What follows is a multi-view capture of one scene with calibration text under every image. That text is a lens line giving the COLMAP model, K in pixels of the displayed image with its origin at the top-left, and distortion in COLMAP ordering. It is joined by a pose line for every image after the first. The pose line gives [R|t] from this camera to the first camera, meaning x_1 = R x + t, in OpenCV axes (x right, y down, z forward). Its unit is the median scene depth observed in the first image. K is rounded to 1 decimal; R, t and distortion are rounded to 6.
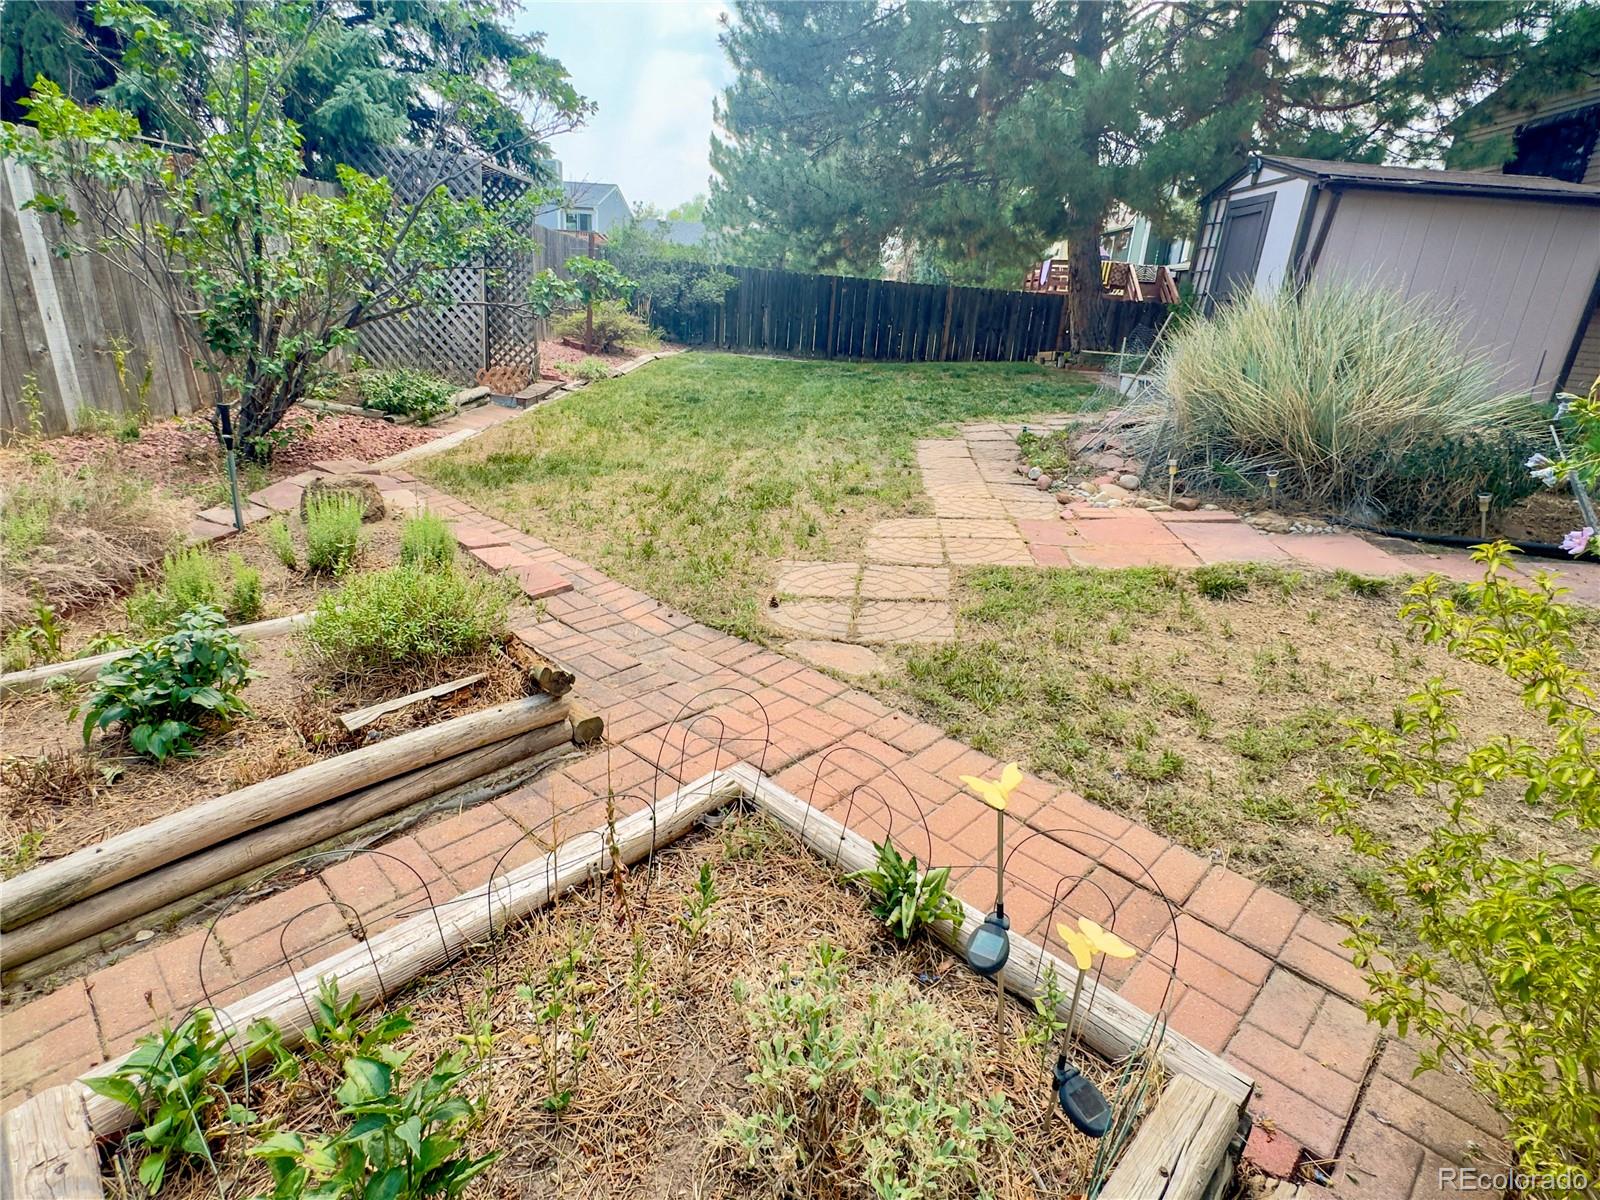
lens RADIAL K [[831.5, 0, 800.0], [0, 831.5, 600.0], [0, 0, 1]] dist [-0.000906, -0.001540]
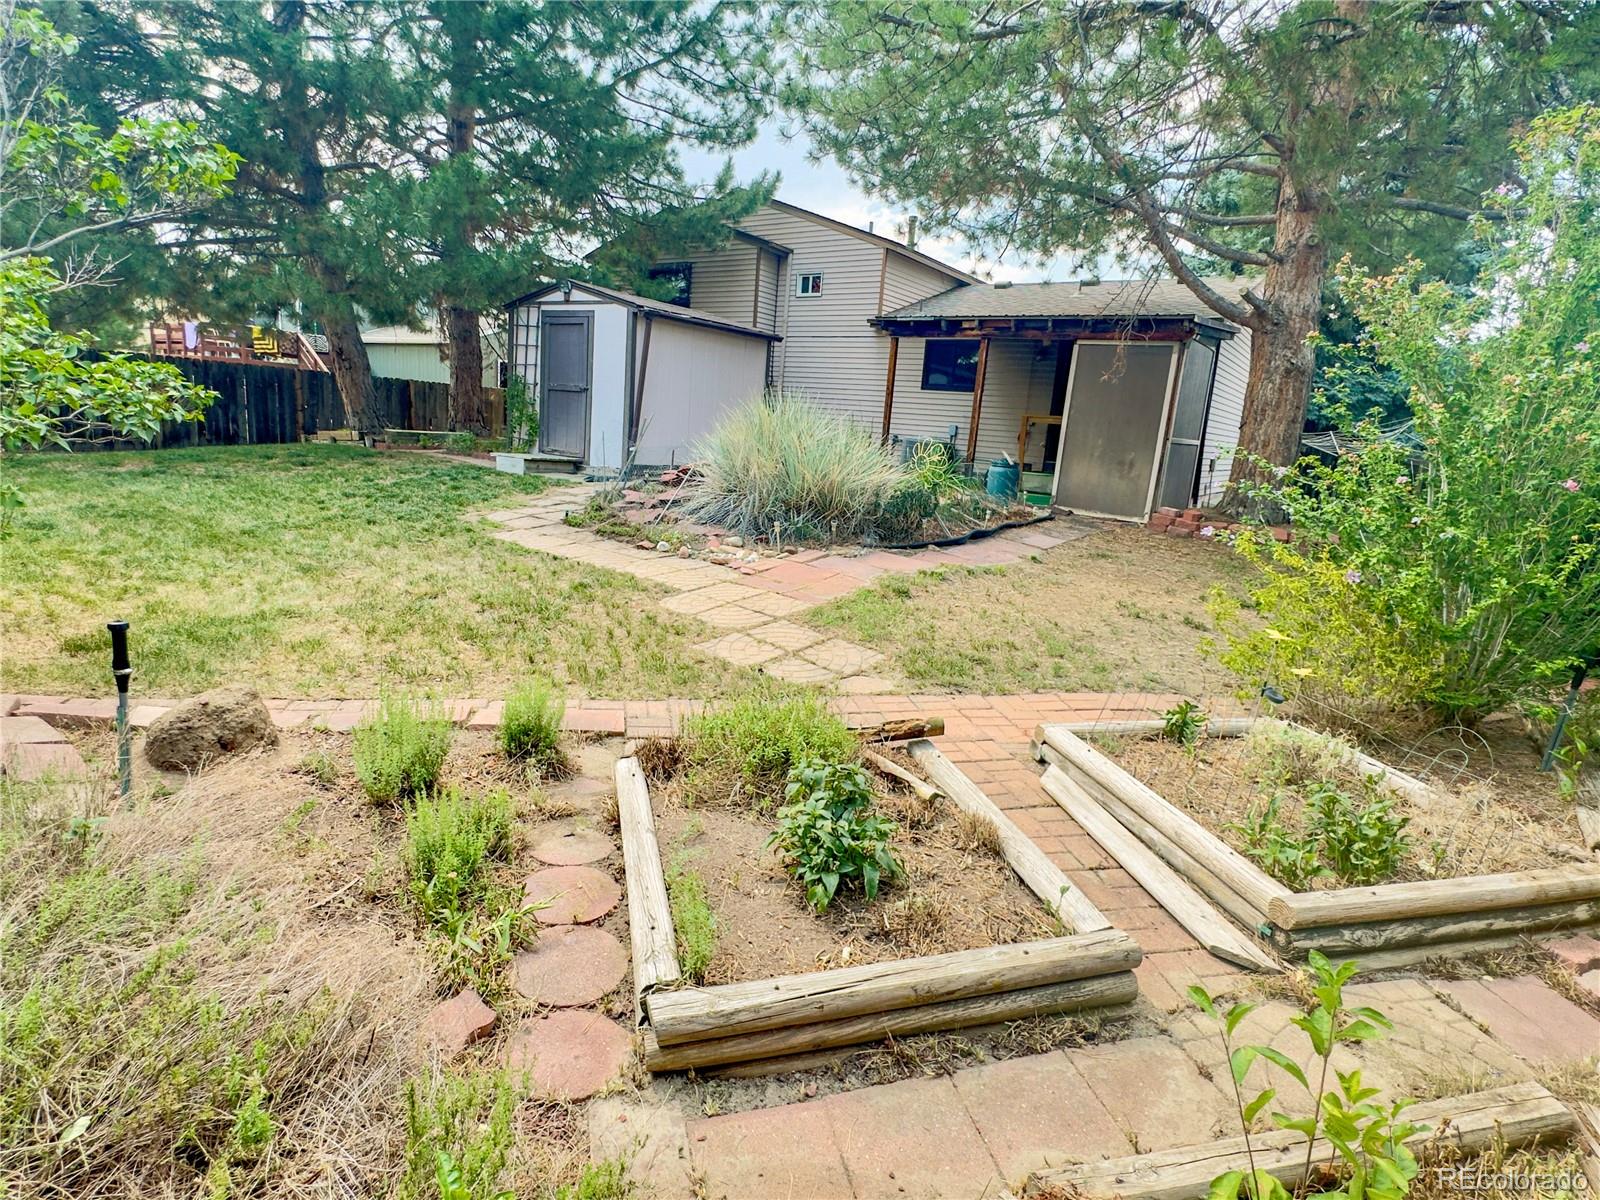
lens RADIAL K [[831.5, 0, 800.0], [0, 831.5, 600.0], [0, 0, 1]] dist [-0.000906, -0.001540]
pose [[0.566837, -0.201327, 0.798852, -0.357553], [0.252494, 0.965469, 0.064157, -0.060495], [-0.784183, 0.165339, 0.598097, 0.055097]]
